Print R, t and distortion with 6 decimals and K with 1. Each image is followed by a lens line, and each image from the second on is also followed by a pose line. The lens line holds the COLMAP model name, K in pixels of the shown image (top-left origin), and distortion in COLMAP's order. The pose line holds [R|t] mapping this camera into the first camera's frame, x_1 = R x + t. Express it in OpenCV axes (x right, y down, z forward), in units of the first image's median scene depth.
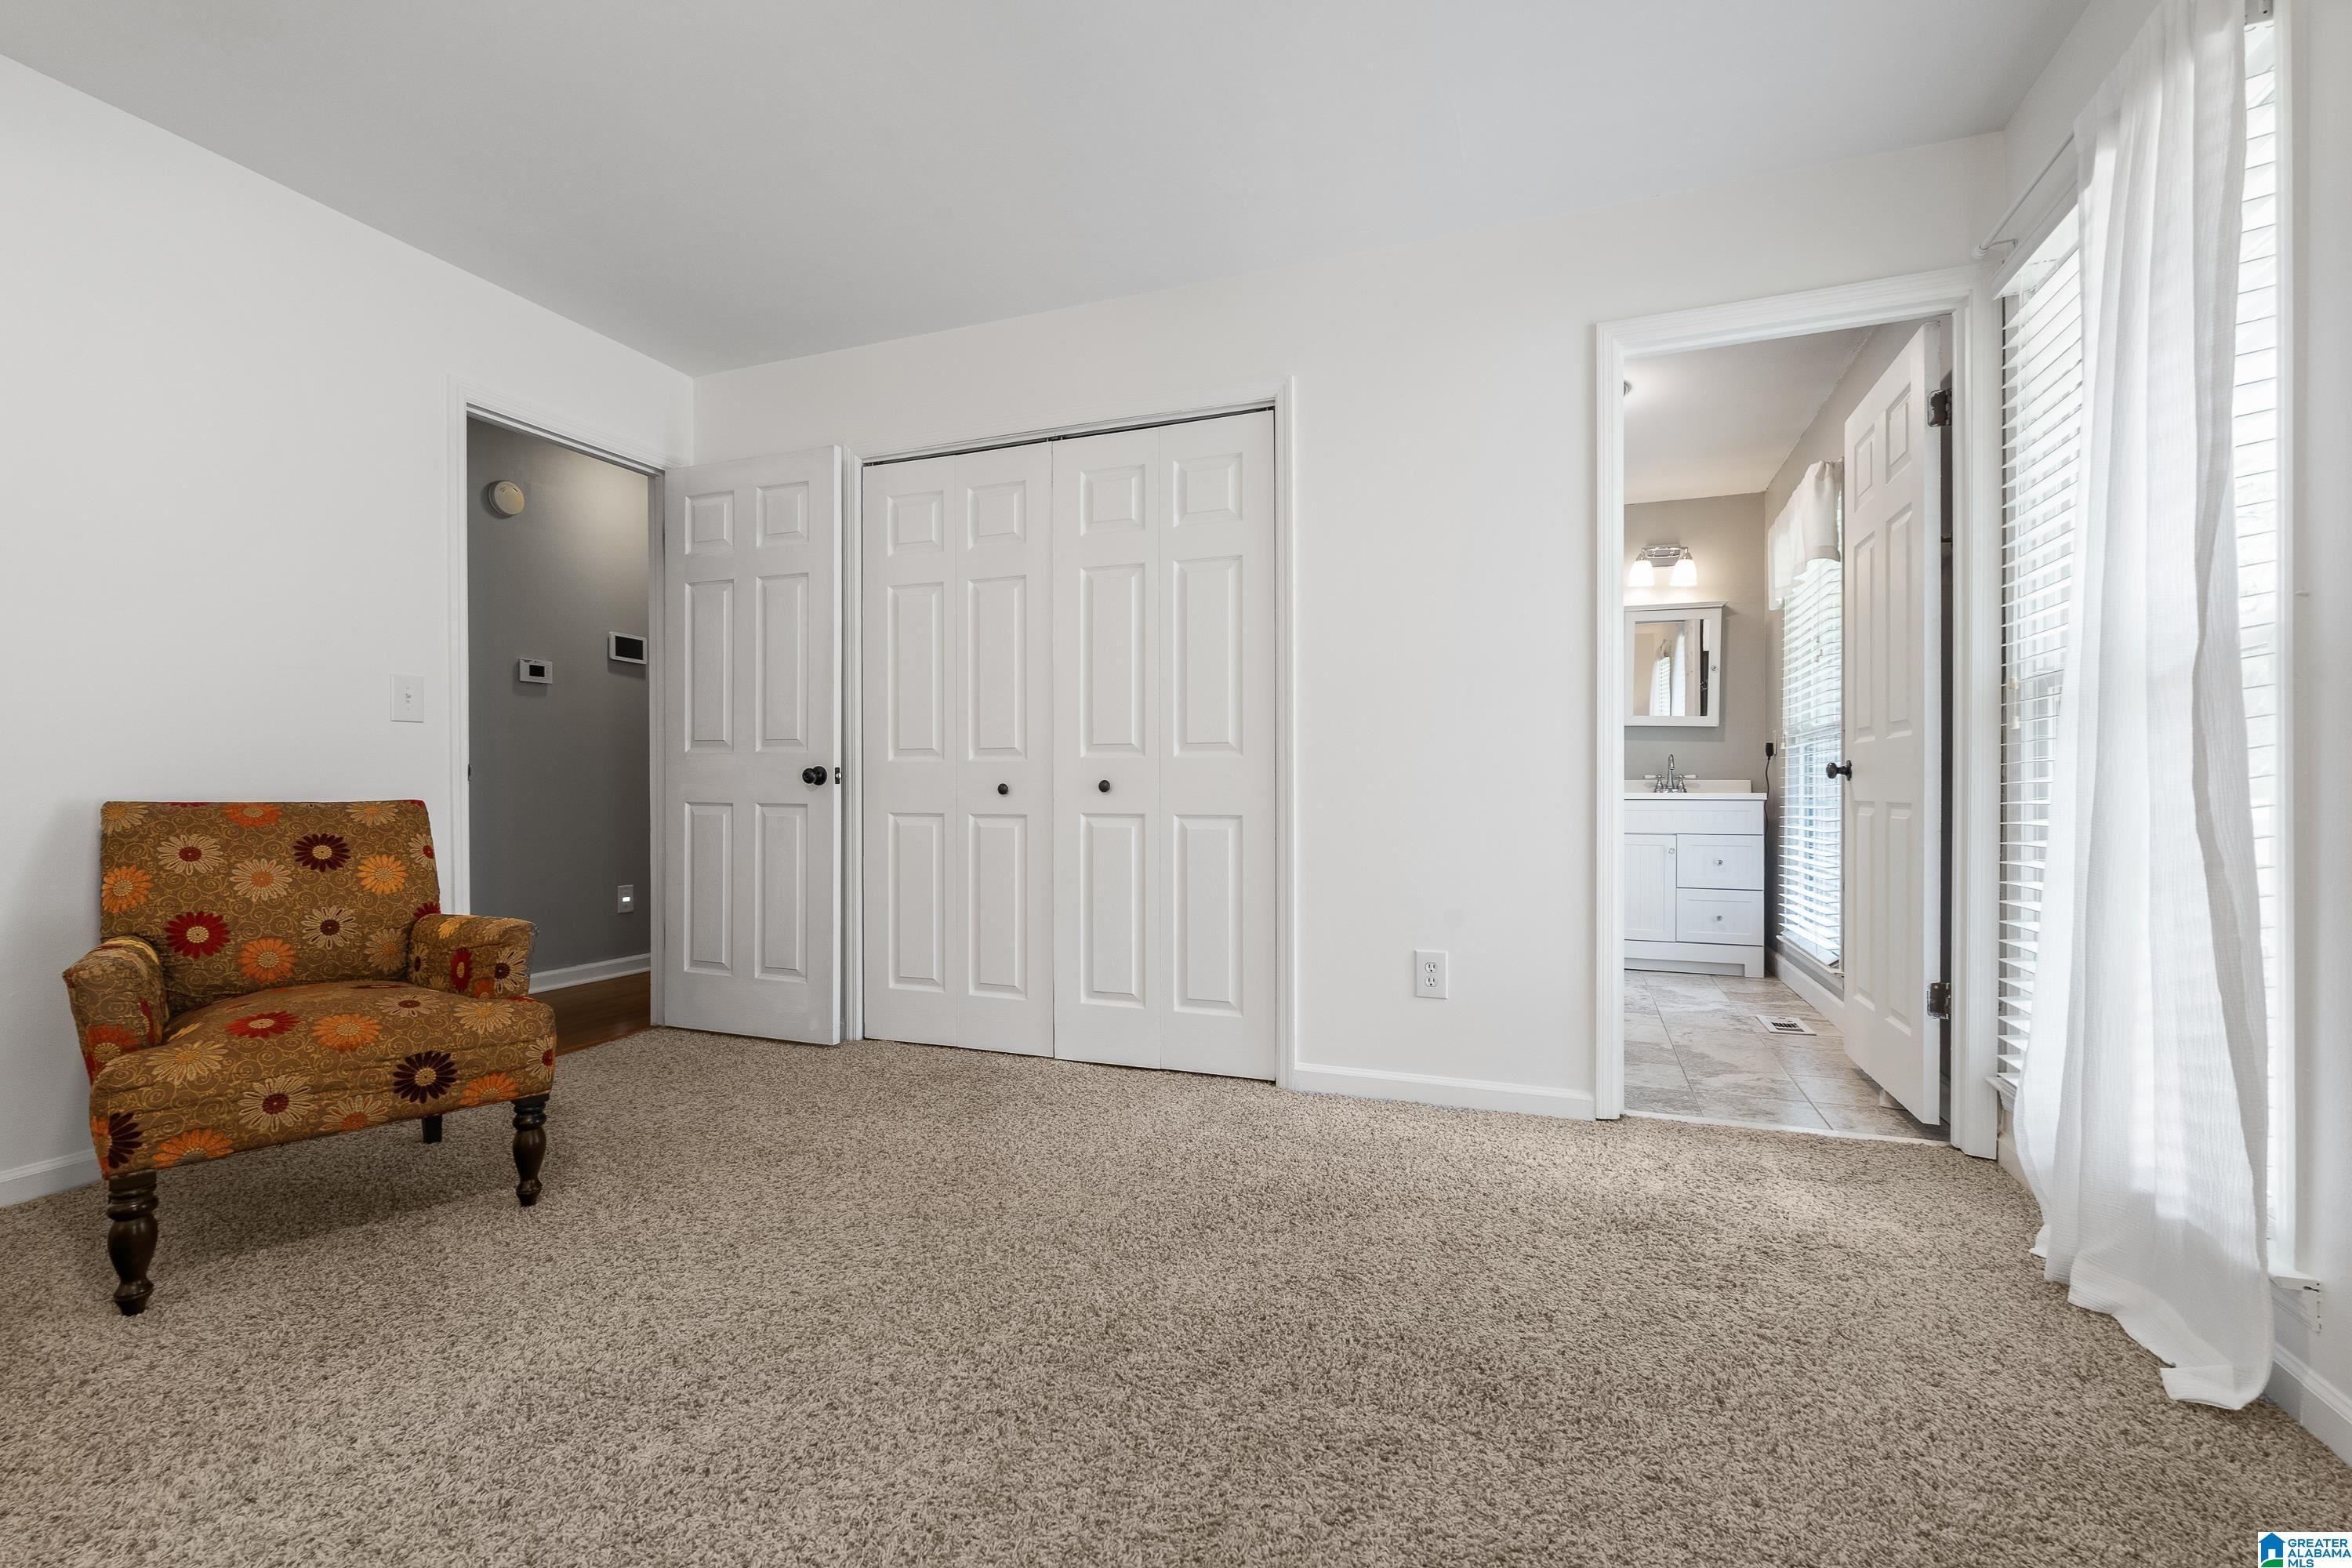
lens RADIAL K [[1038.1, 0, 1164.9], [0, 1038.1, 786.6], [0, 0, 1]] dist [-0.003515, 0.000000]
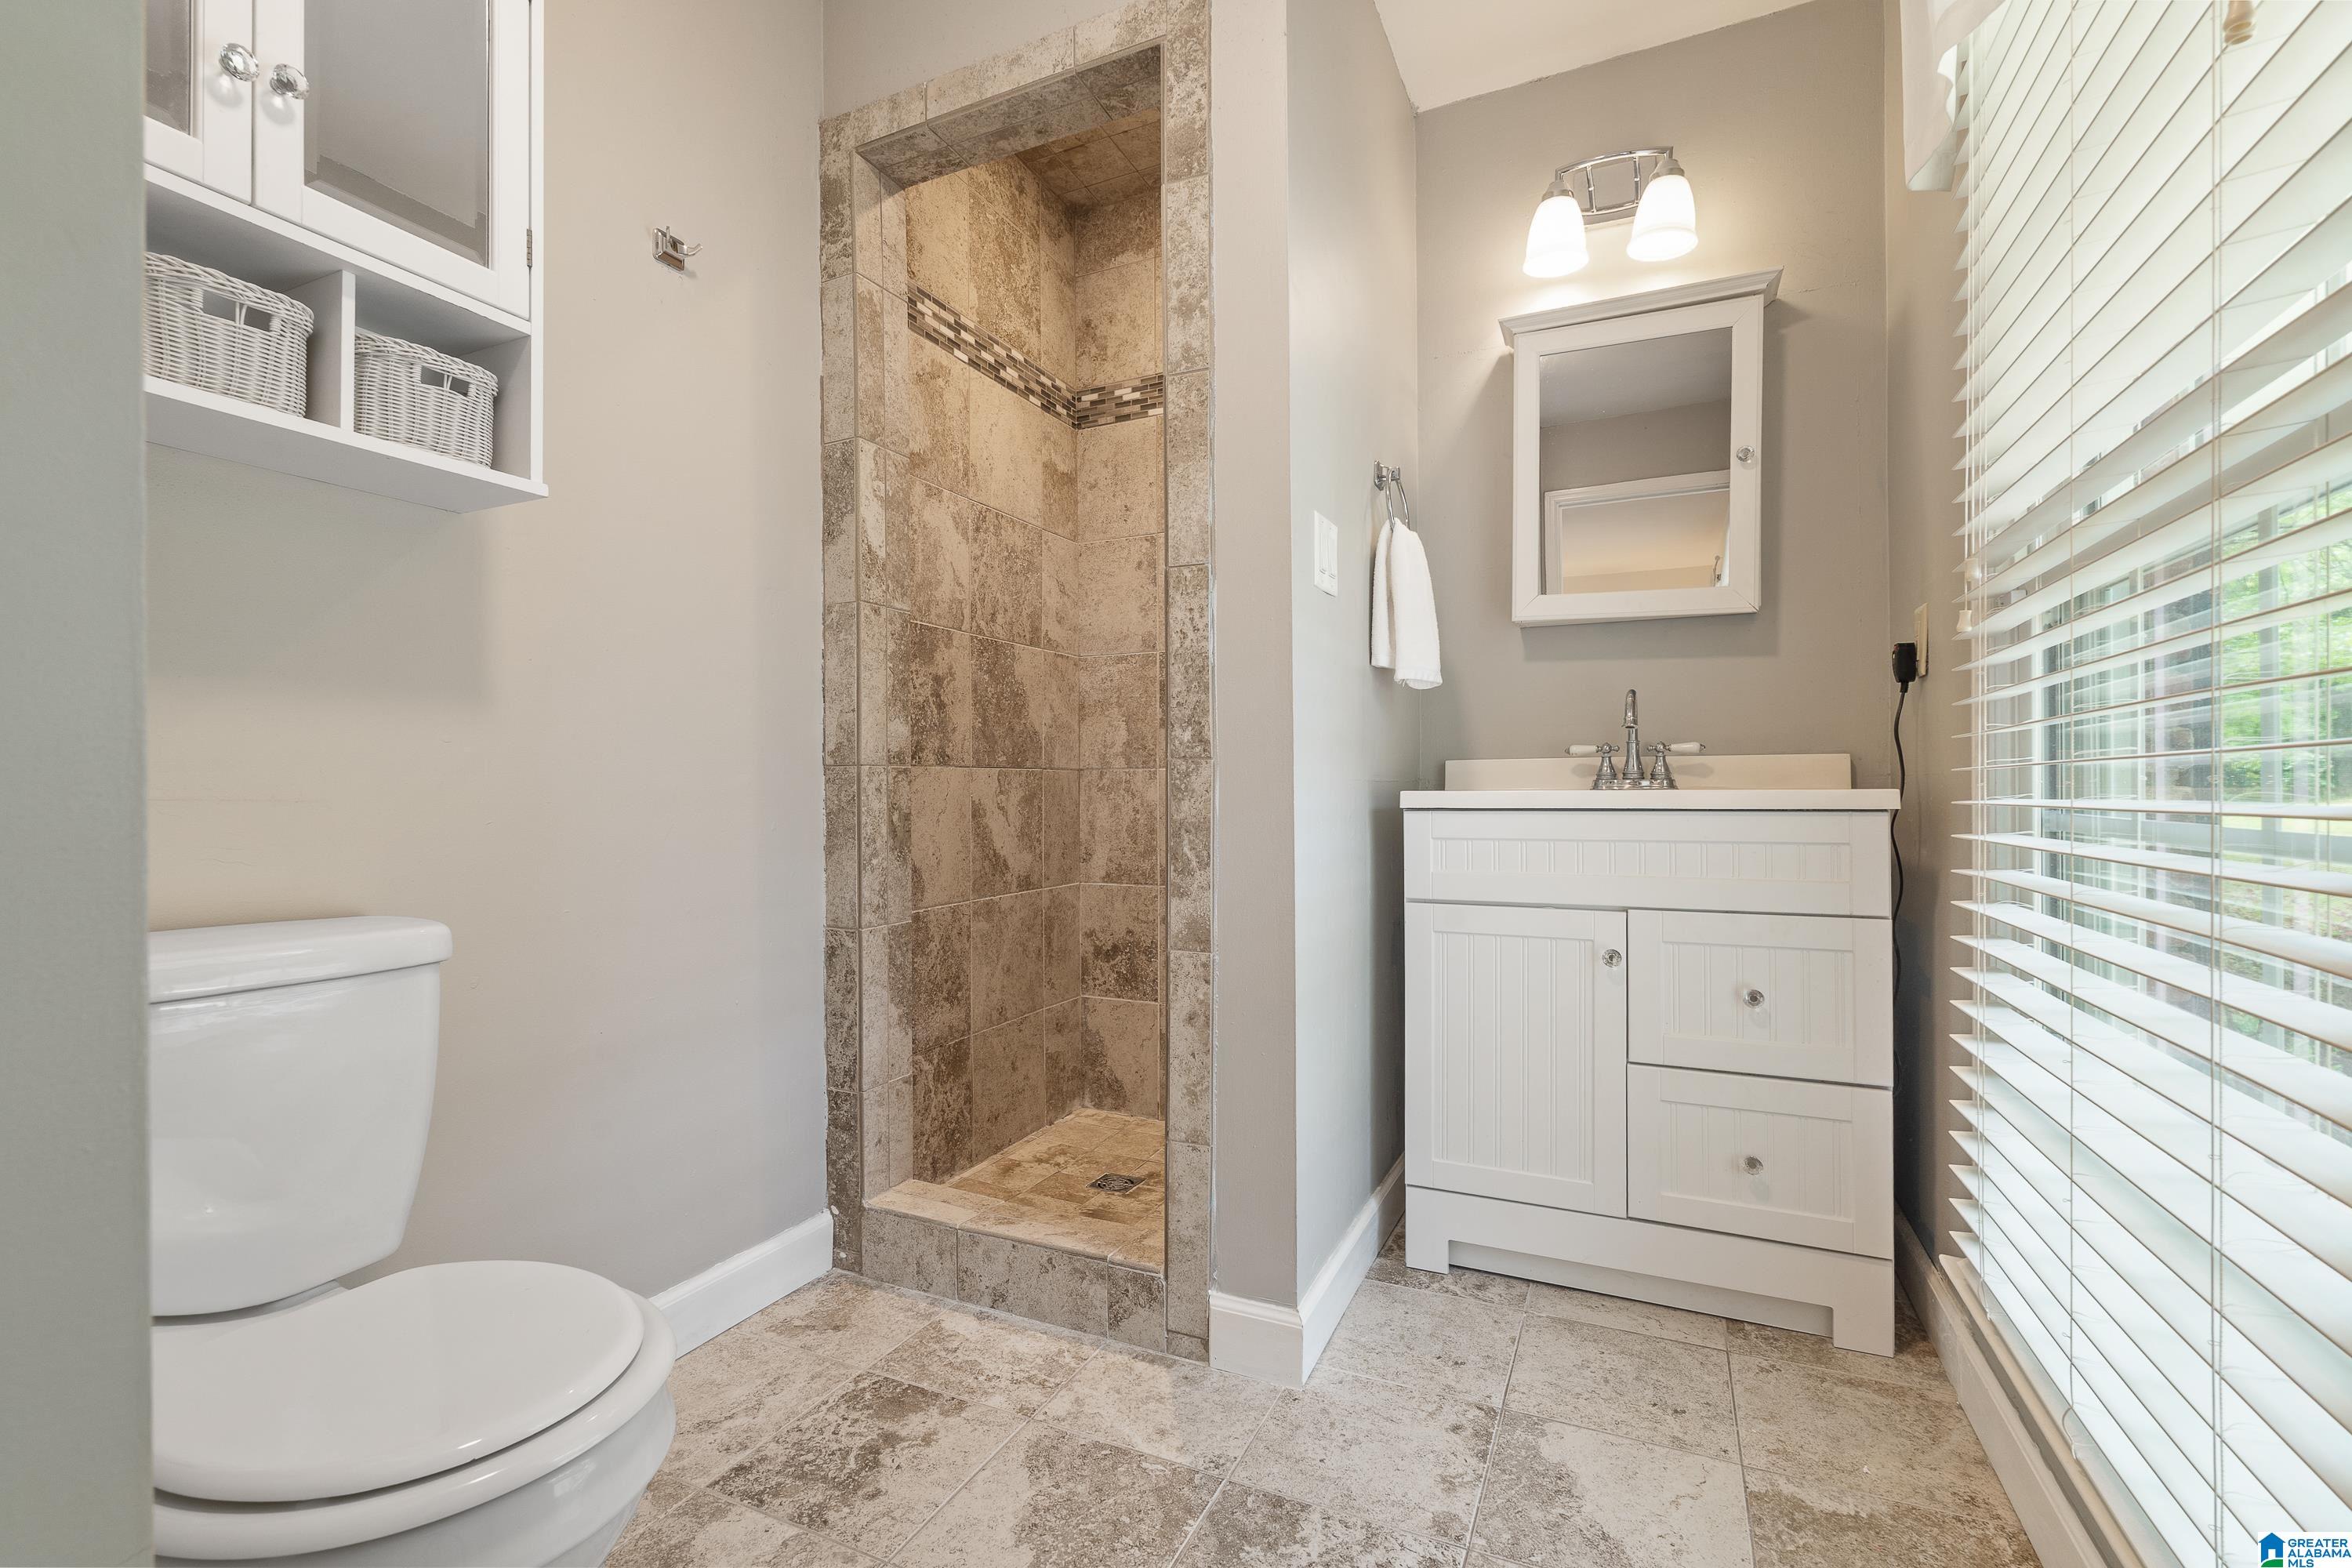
lens RADIAL K [[1038.1, 0, 1176.0], [0, 1038.1, 779.2], [0, 0, 1]] dist [-0.003515, 0.000000]
pose [[0.997004, -0.003788, -0.077254, 0.349461], [0.002726, 0.999900, -0.013845, 0.006489], [0.077298, 0.013593, 0.996915, 0.606541]]
